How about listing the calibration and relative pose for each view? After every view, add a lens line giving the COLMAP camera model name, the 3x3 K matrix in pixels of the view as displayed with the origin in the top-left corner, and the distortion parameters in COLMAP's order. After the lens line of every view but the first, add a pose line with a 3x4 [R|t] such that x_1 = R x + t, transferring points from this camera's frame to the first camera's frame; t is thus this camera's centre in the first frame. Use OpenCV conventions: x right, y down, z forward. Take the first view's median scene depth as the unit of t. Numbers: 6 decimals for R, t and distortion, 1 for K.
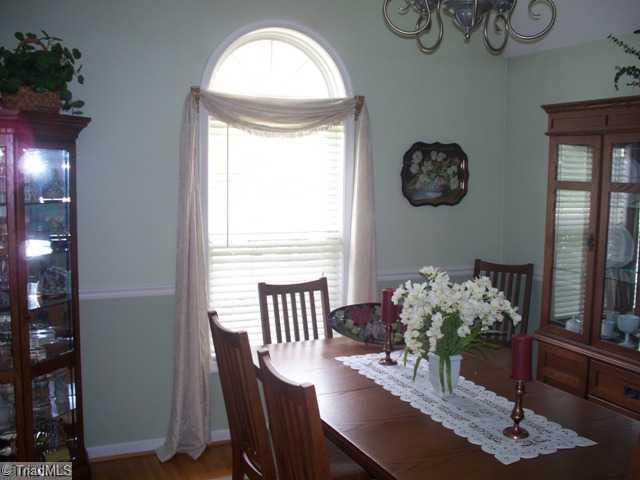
lens RADIAL K [[671.8, 0, 320.0], [0, 671.8, 240.0], [0, 0, 1]] dist [-0.211188, 0.280849]
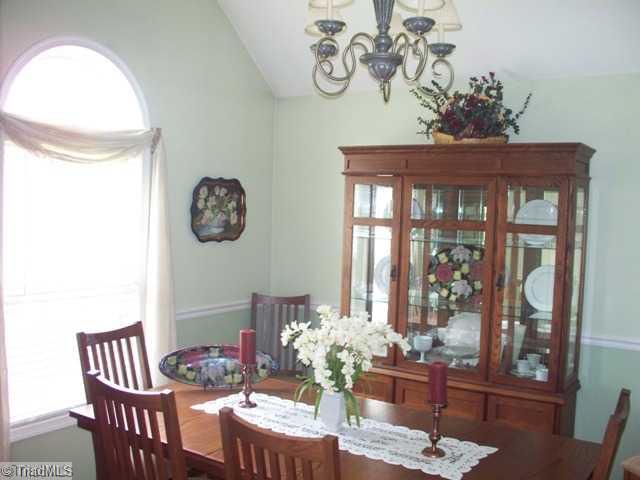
lens RADIAL K [[671.8, 0, 320.0], [0, 671.8, 240.0], [0, 0, 1]] dist [-0.211188, 0.280849]
pose [[0.855186, -0.014032, 0.518132, -0.257613], [0.035783, 0.998847, -0.032010, -0.019245], [-0.517085, 0.045915, 0.854702, 0.085870]]
